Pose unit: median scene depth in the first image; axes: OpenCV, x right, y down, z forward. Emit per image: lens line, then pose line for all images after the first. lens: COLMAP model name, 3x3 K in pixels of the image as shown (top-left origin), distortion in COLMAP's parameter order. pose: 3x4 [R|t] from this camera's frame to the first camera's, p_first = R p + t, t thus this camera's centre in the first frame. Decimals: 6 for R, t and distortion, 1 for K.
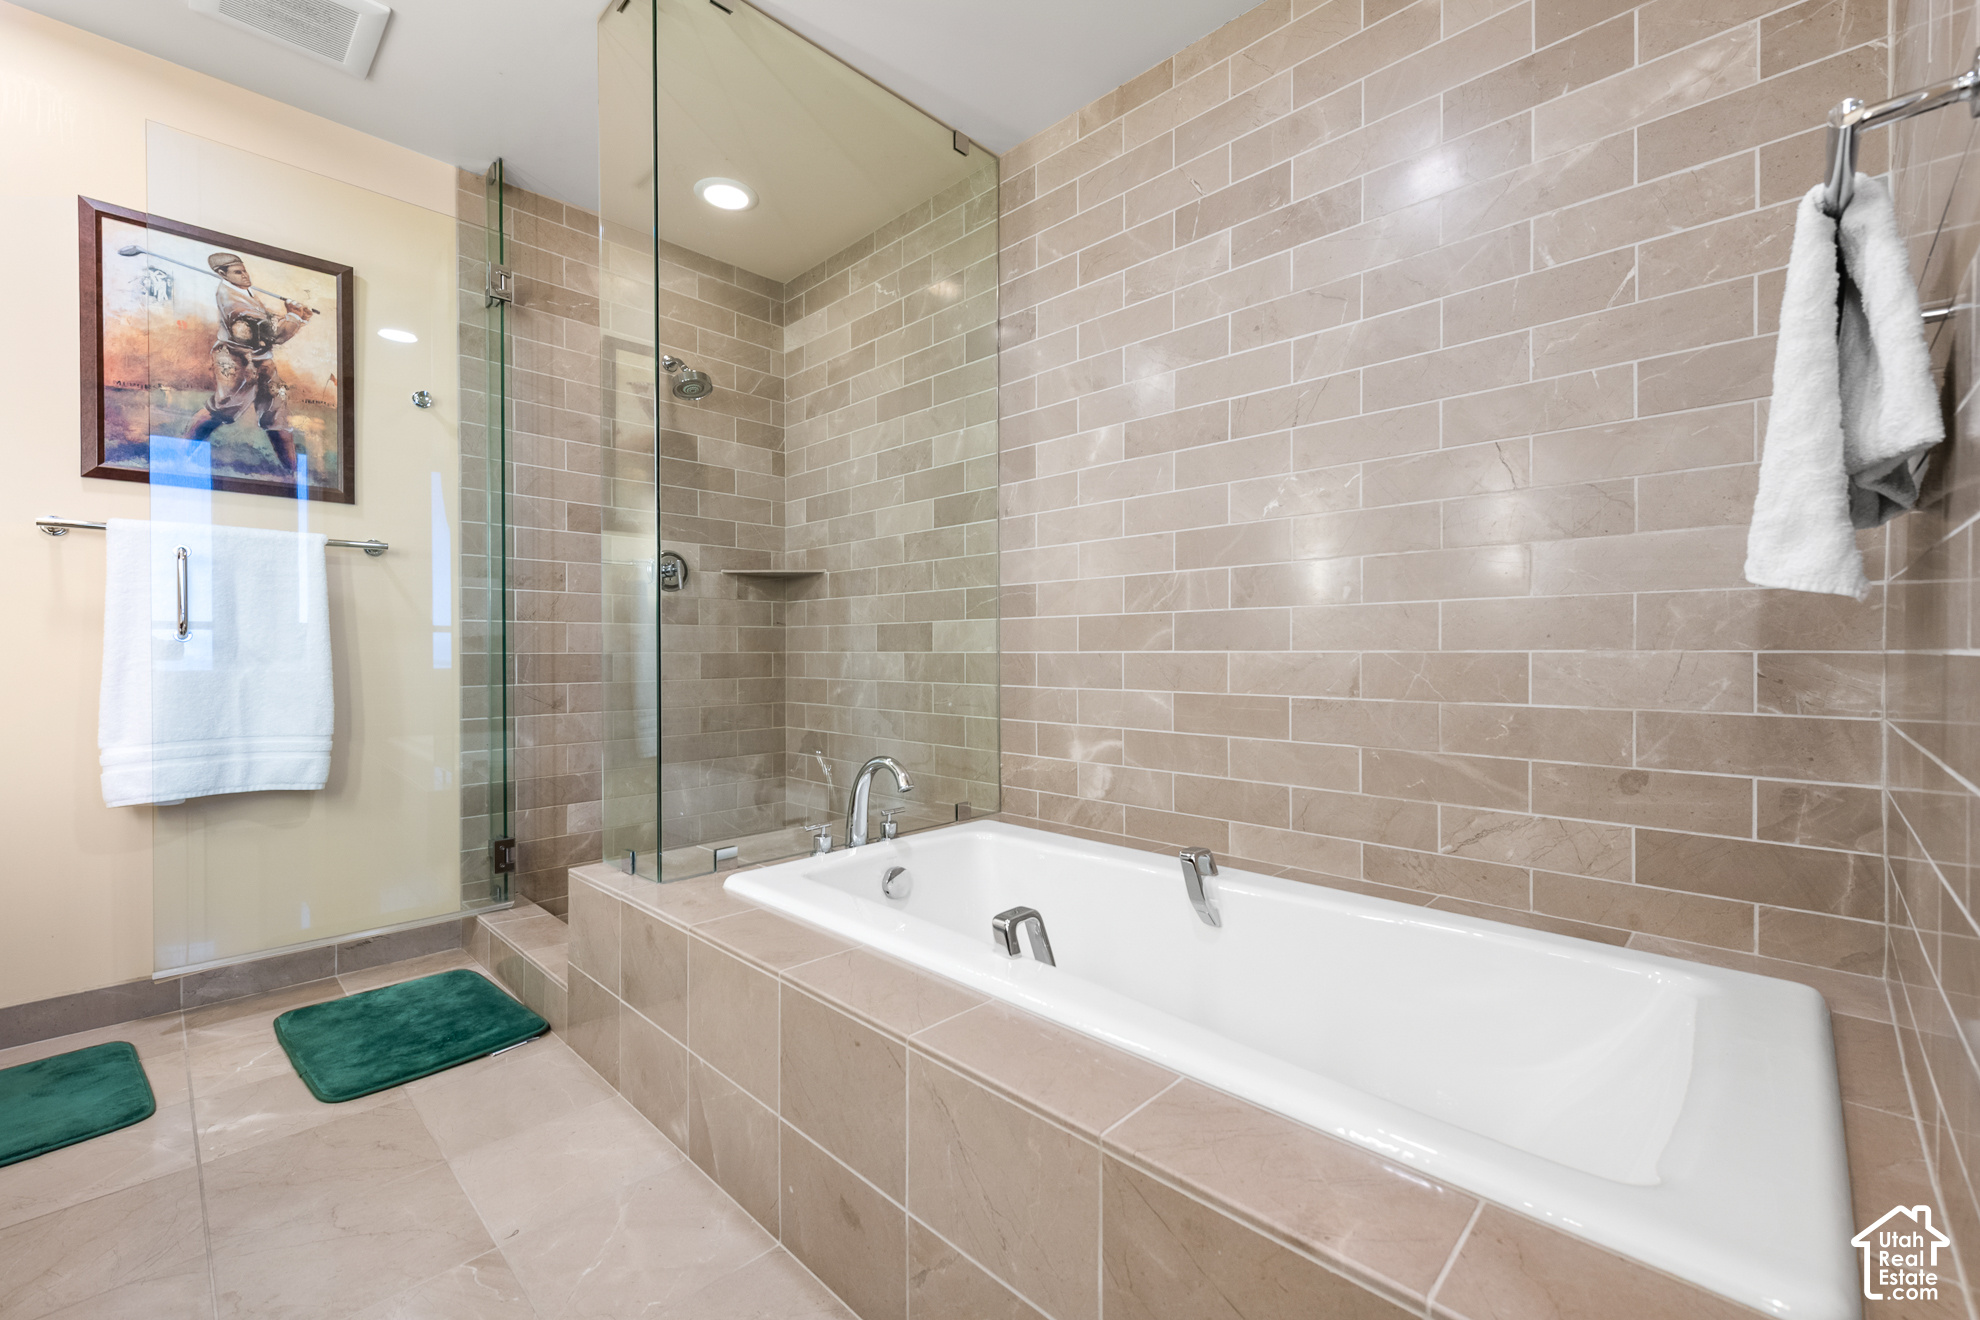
lens RADIAL K [[811.5, 0, 990.0], [0, 811.5, 660.0], [0, 0, 1]] dist [0.000765, -0.000949]
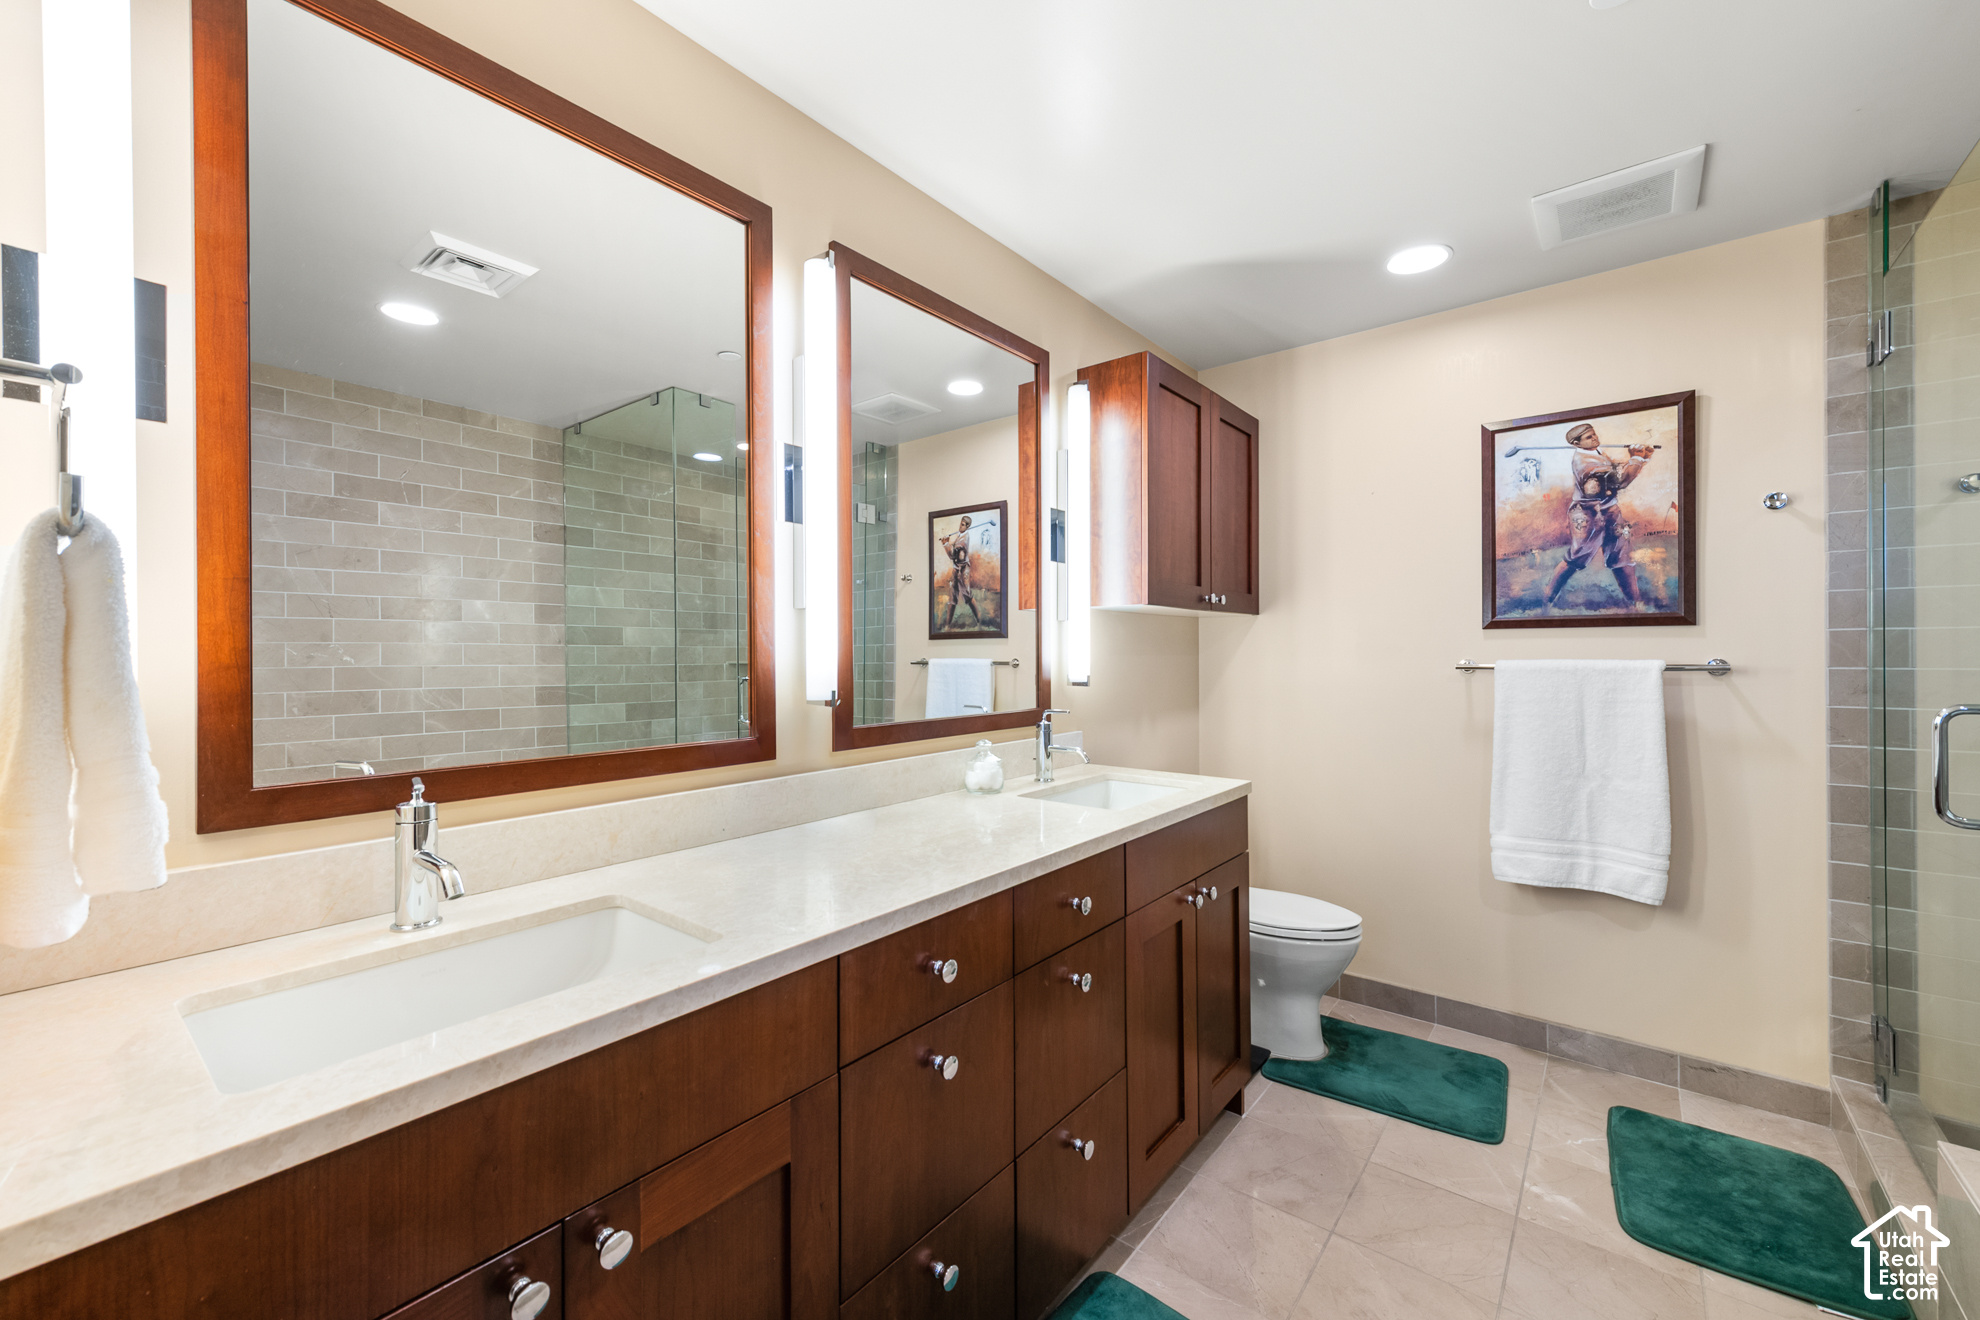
lens RADIAL K [[784.5, 0, 994.5], [0, 784.5, 670.2], [0, 0, 1]] dist [0.002596, -0.000180]
pose [[0.101819, -0.002857, -0.994799, 0.093956], [-0.012278, 0.999916, -0.004128, -0.133206], [0.994727, 0.012635, 0.101776, 0.053079]]
